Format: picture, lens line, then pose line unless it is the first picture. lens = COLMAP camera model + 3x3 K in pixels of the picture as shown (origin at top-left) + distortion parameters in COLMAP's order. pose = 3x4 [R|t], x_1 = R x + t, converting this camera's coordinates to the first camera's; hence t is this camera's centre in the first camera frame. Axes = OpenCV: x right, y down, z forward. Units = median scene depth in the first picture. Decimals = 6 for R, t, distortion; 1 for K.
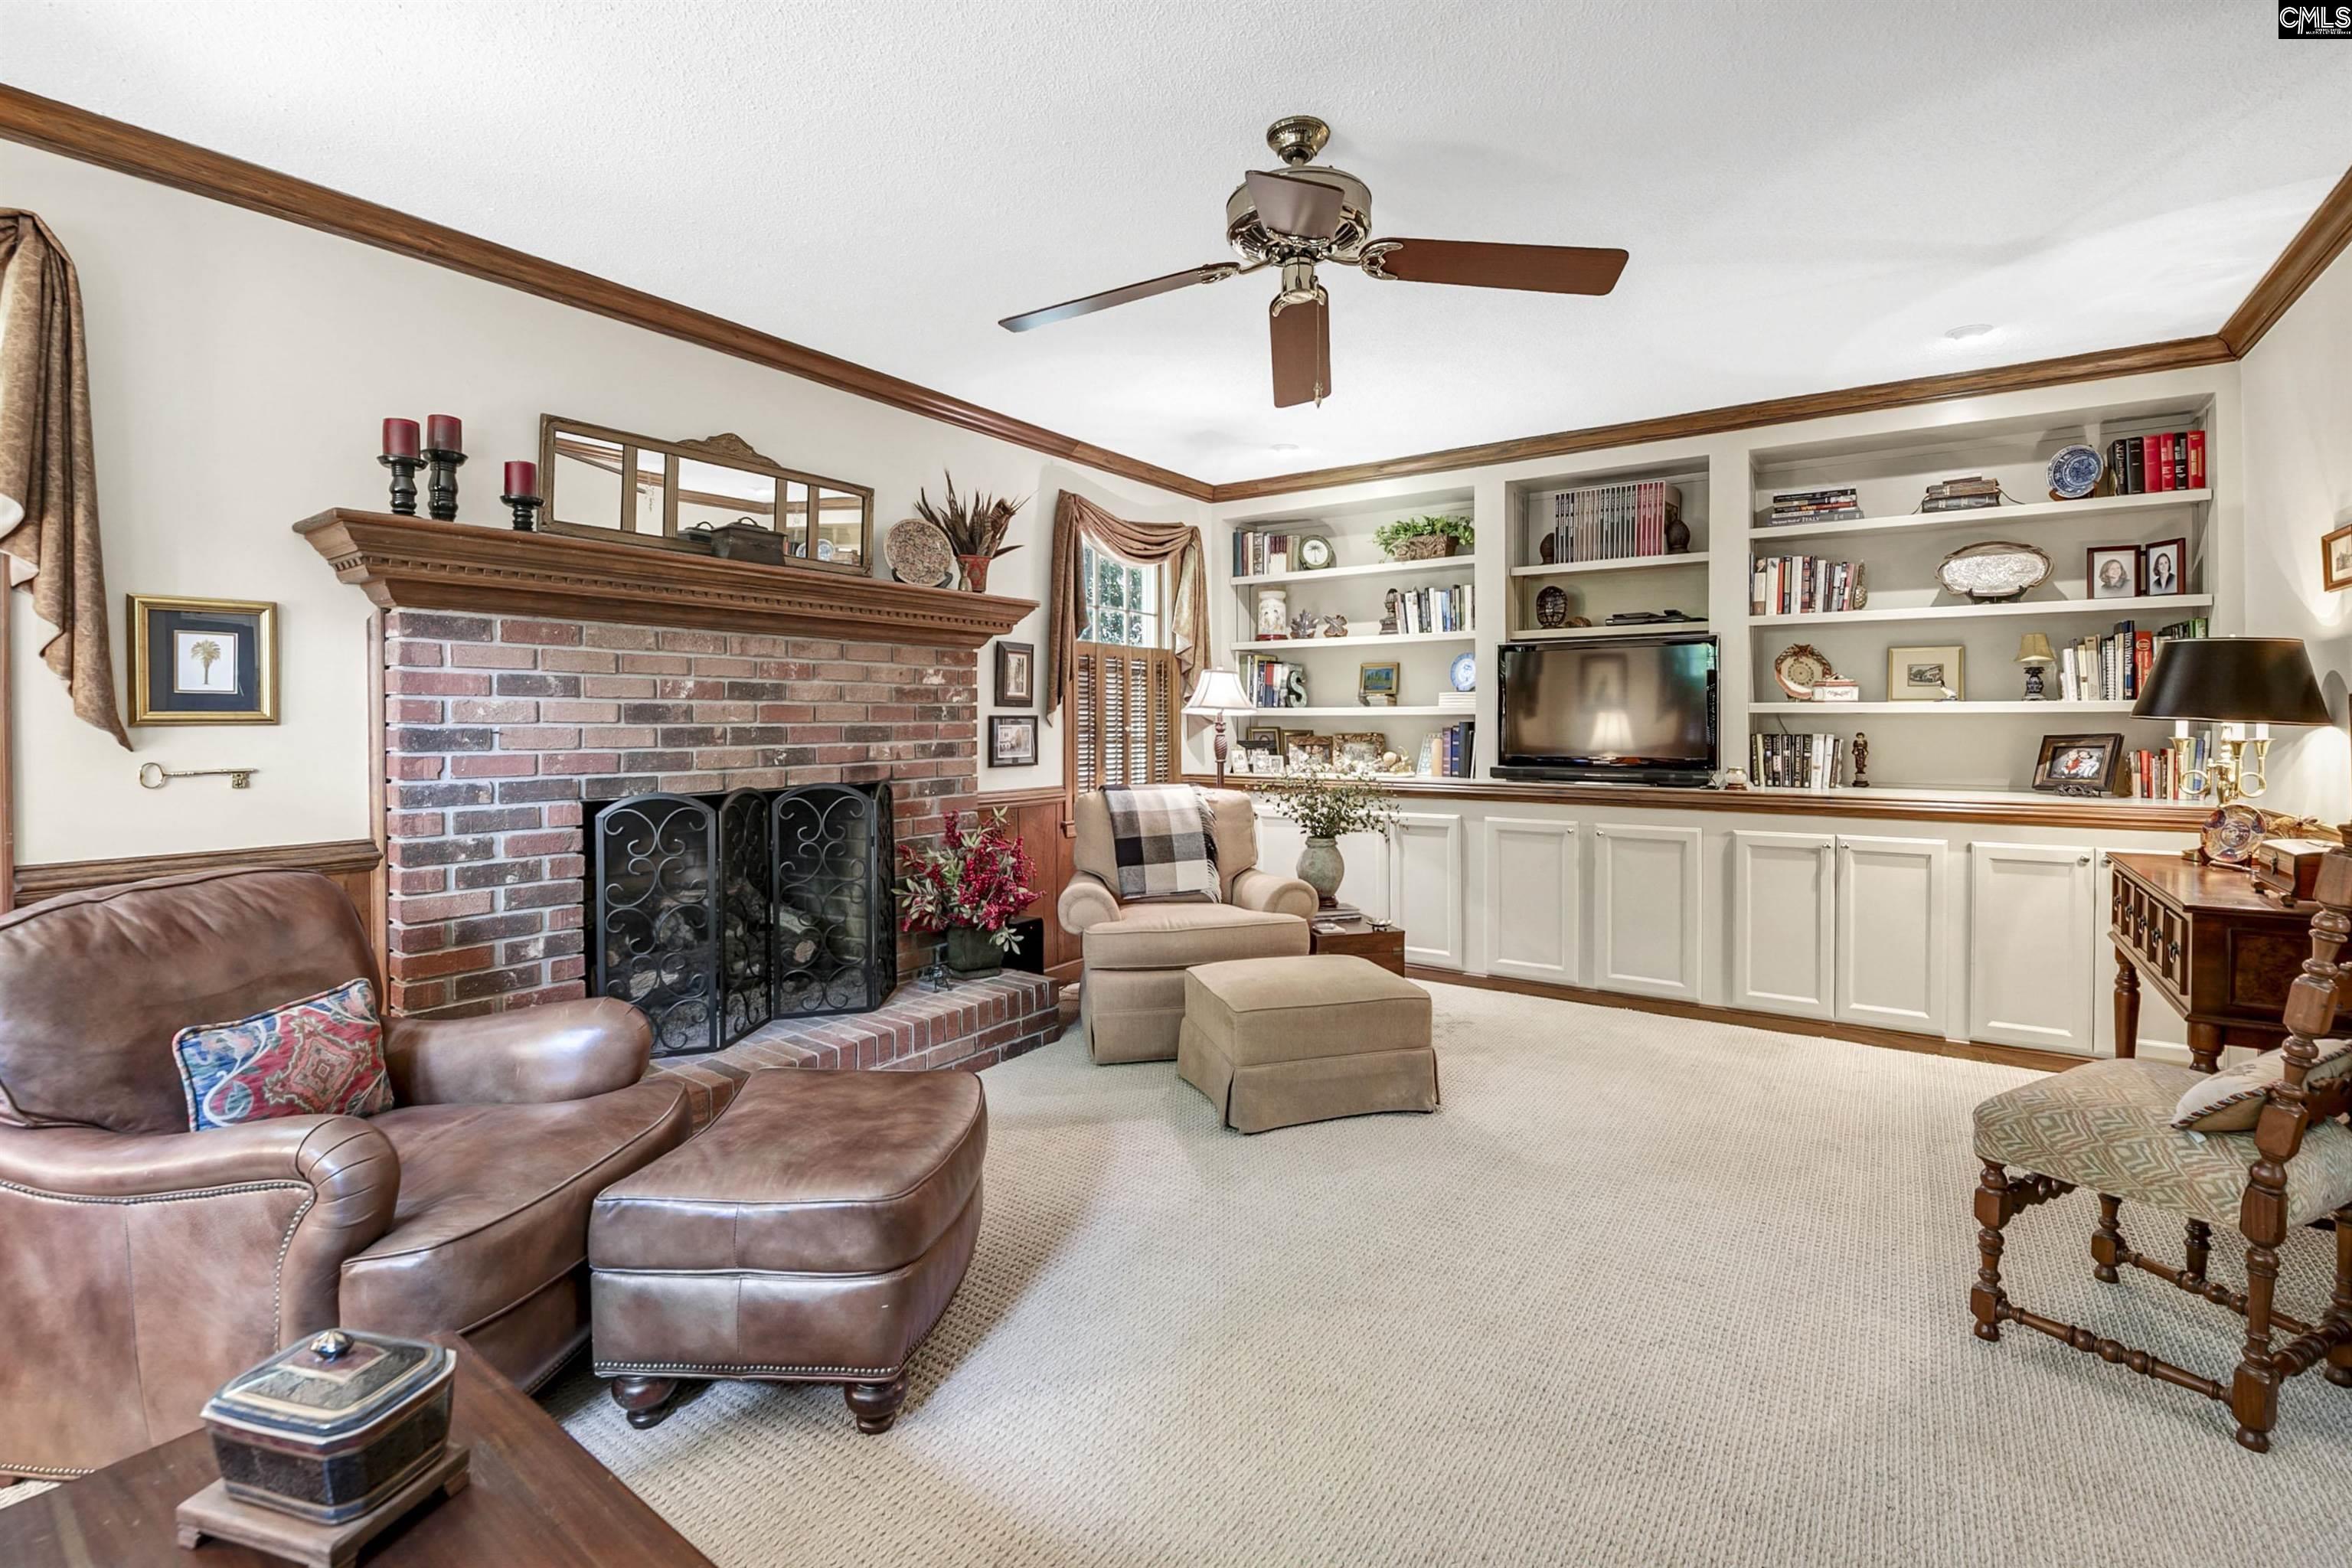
lens RADIAL K [[1057.4, 0, 1181.8], [0, 1057.4, 718.7], [0, 0, 1]] dist [-0.001545, -0.010643]
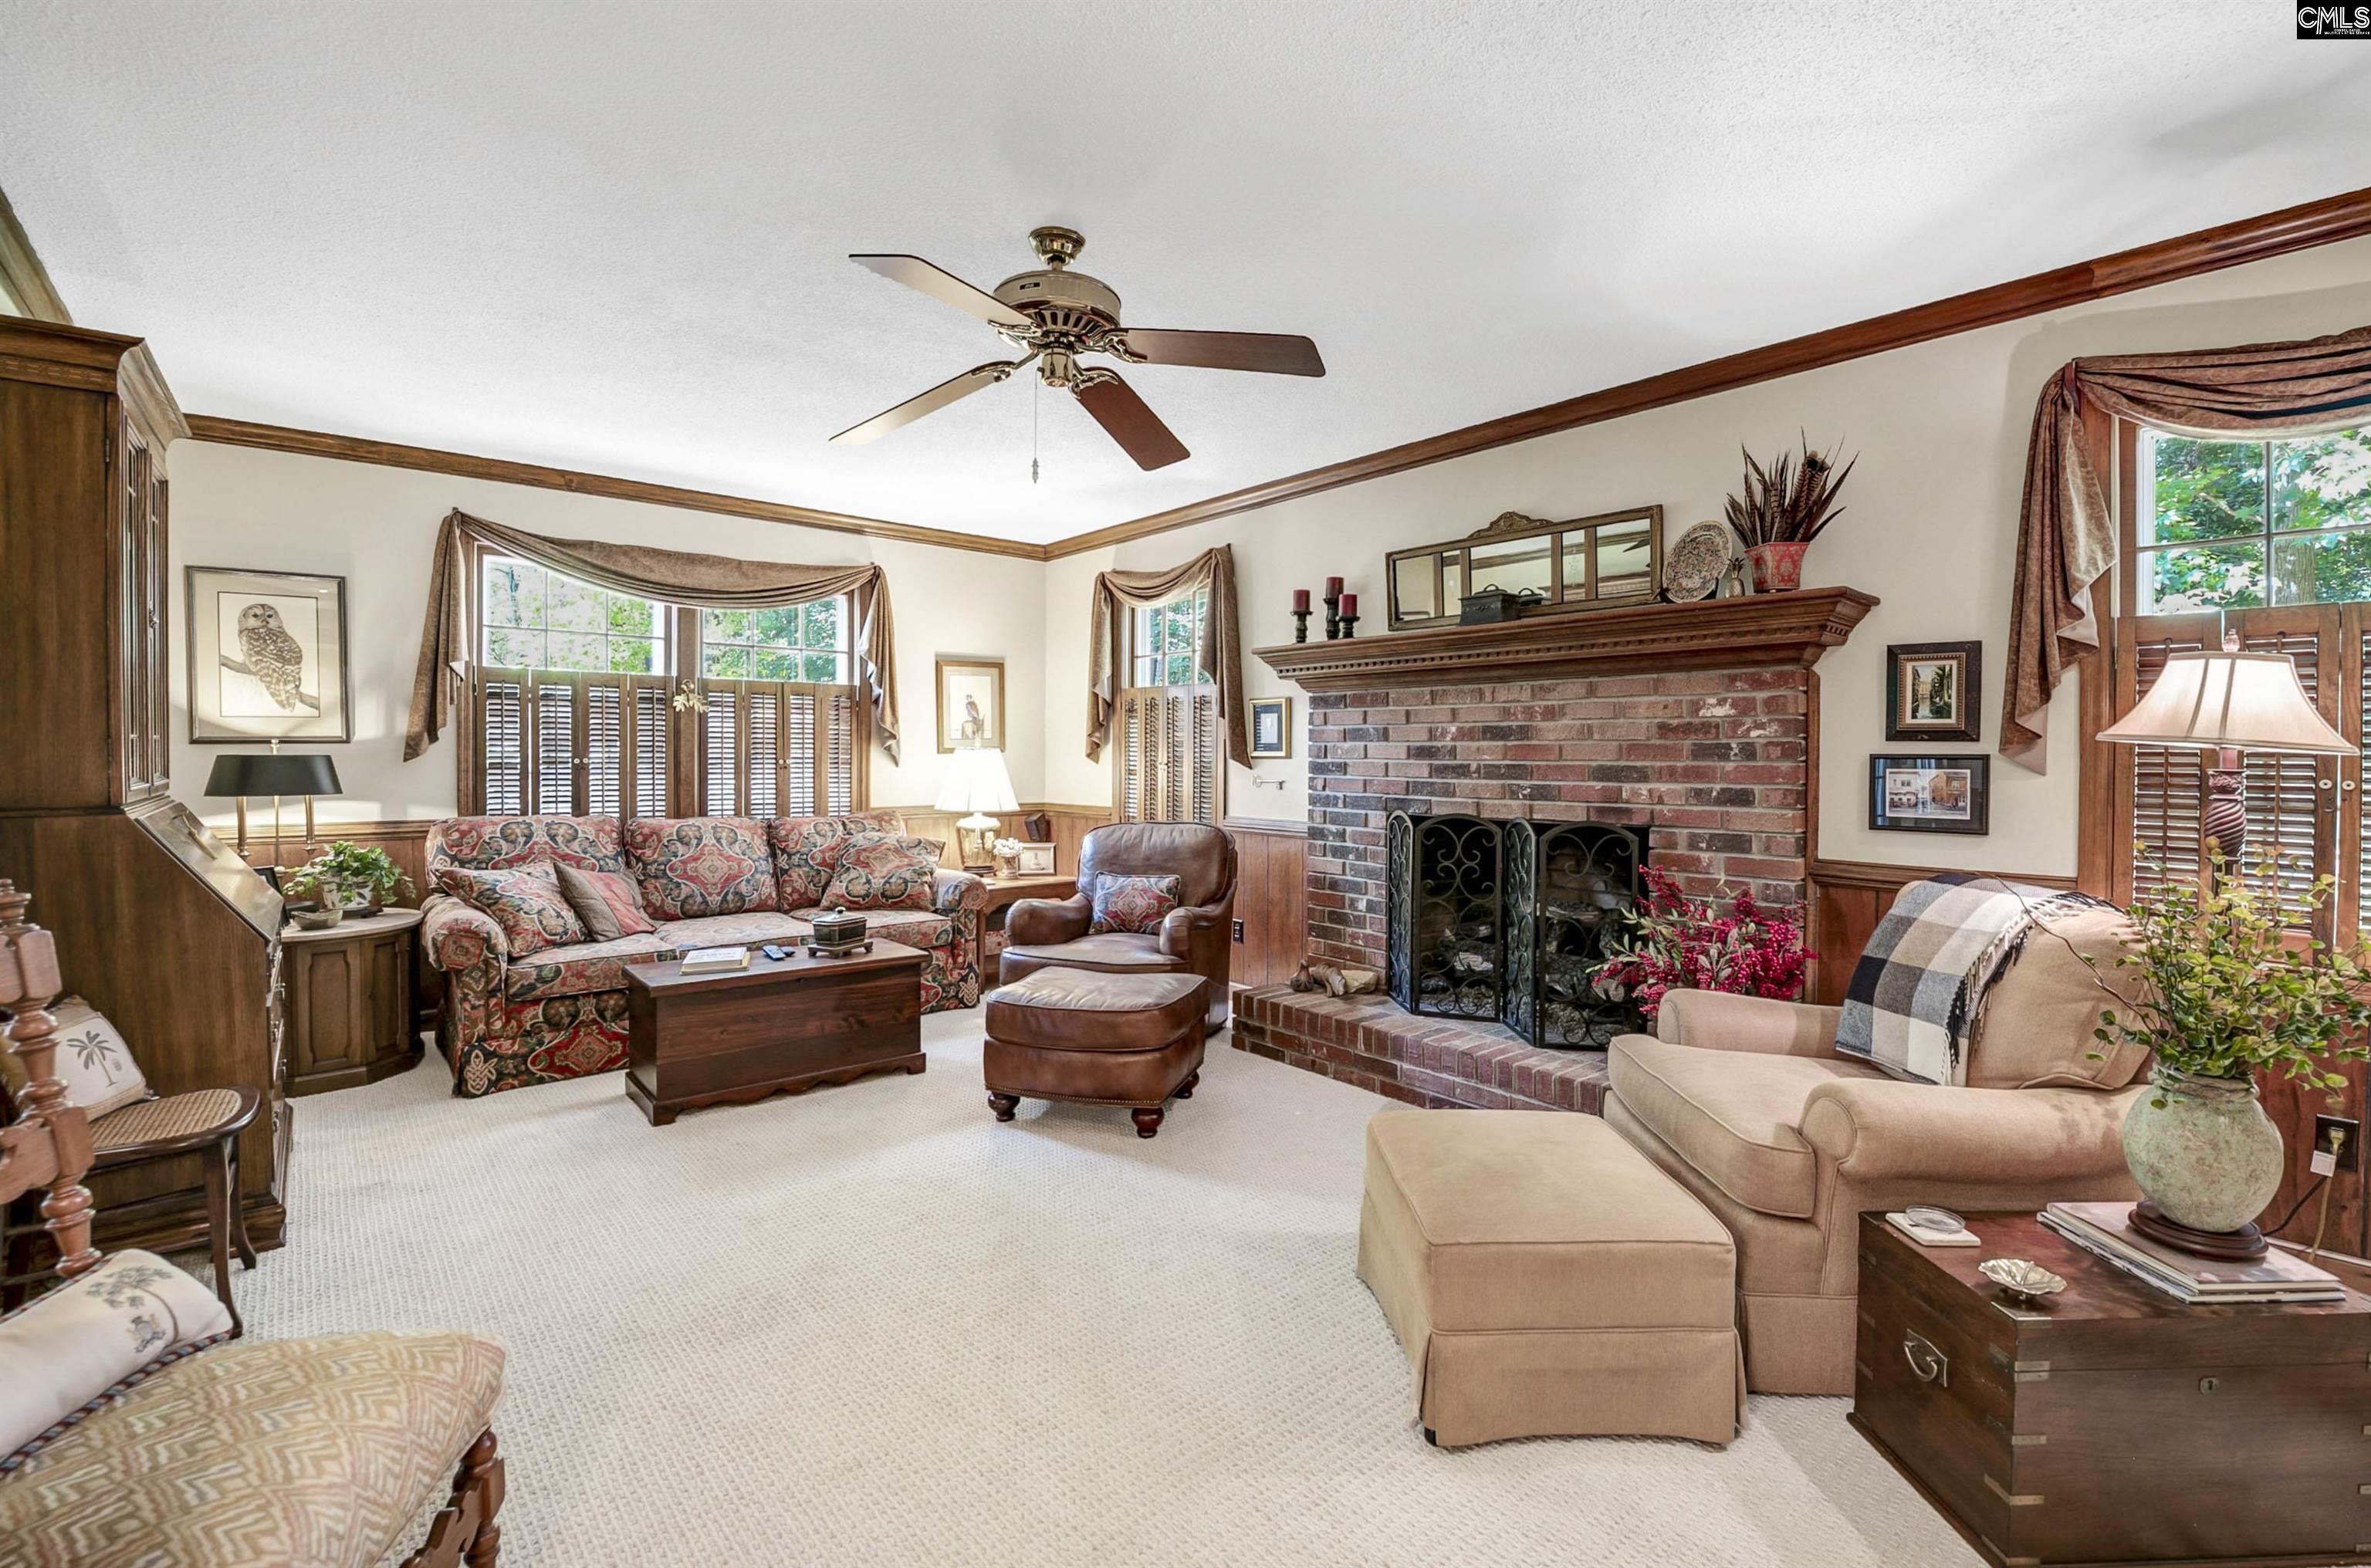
lens RADIAL K [[1055.1, 0, 1192.3], [0, 1055.1, 750.9], [0, 0, 1]] dist [-0.000382, -0.008983]
pose [[-0.268453, -0.004124, -0.963284, 0.733926], [-0.005265, 0.999982, -0.002814, -0.001272], [0.963278, 0.004316, -0.268470, 0.912589]]
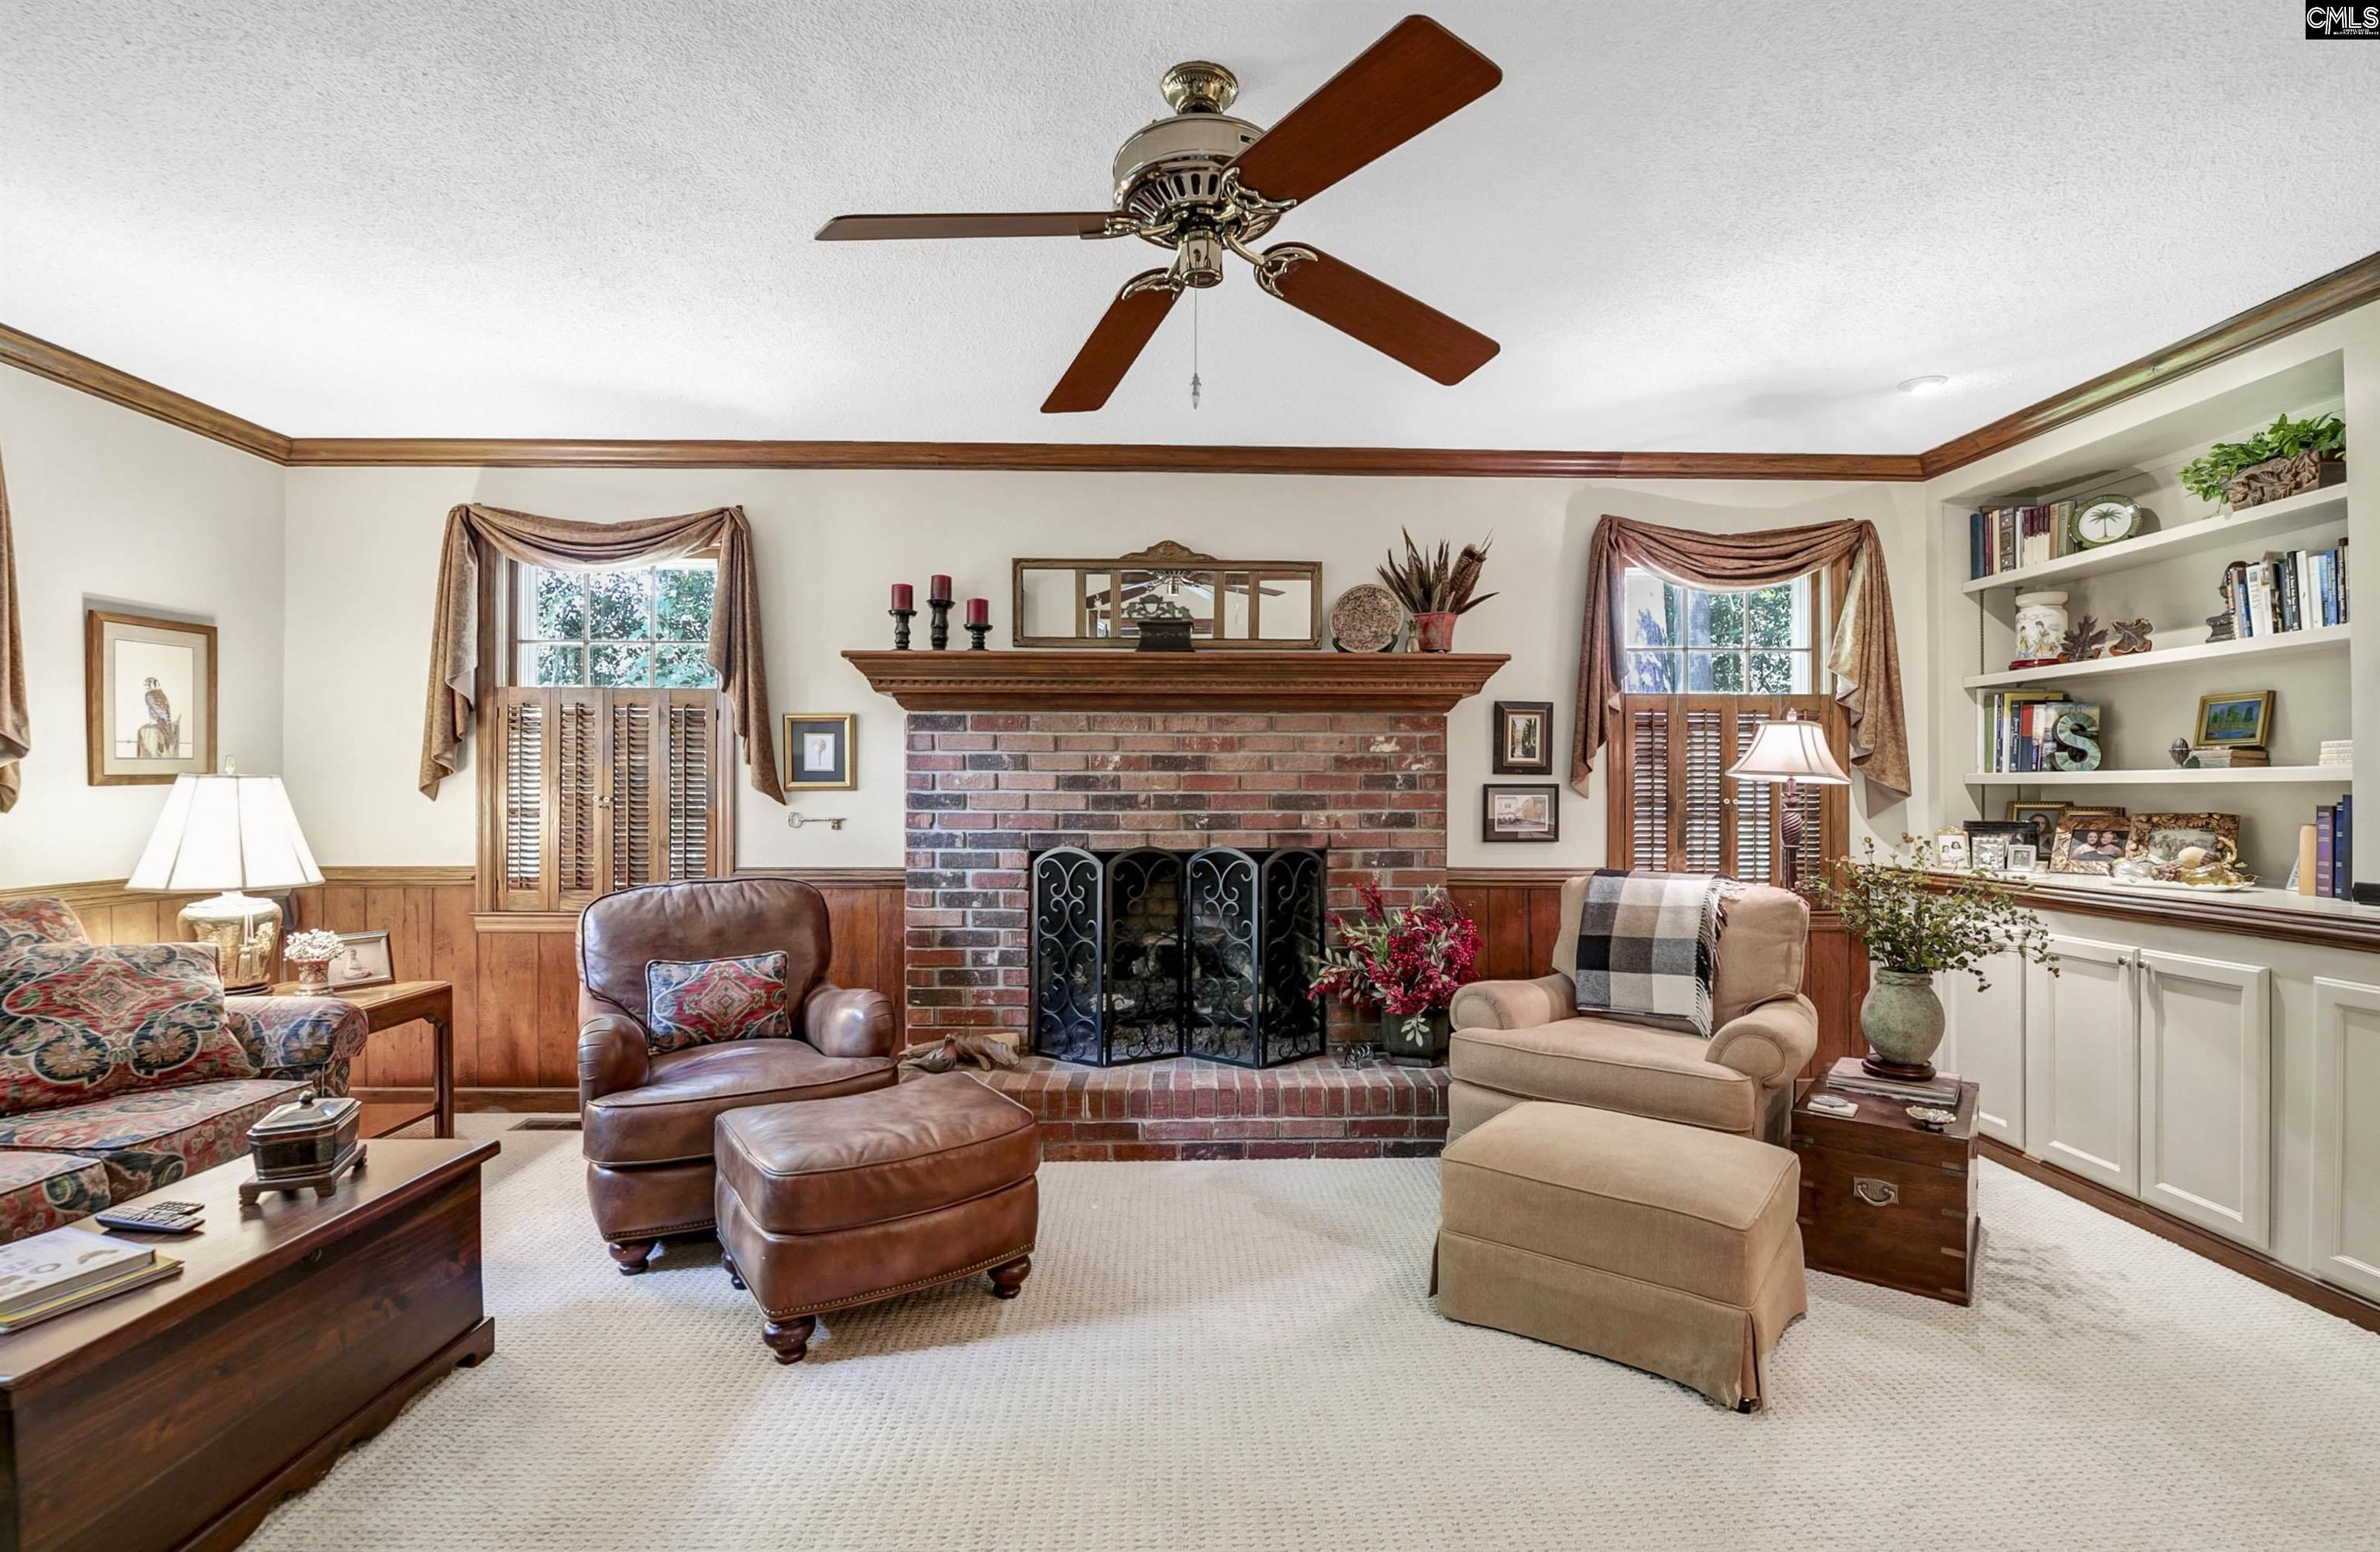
lens RADIAL K [[1059.6, 0, 1199.2], [0, 1059.6, 776.6], [0, 0, 1]] dist [0.000632, -0.012514]
pose [[0.589264, -0.008028, -0.807901, 0.493952], [-0.001876, 0.999934, -0.011304, 0.001379], [0.807938, 0.008177, 0.589210, 0.322631]]
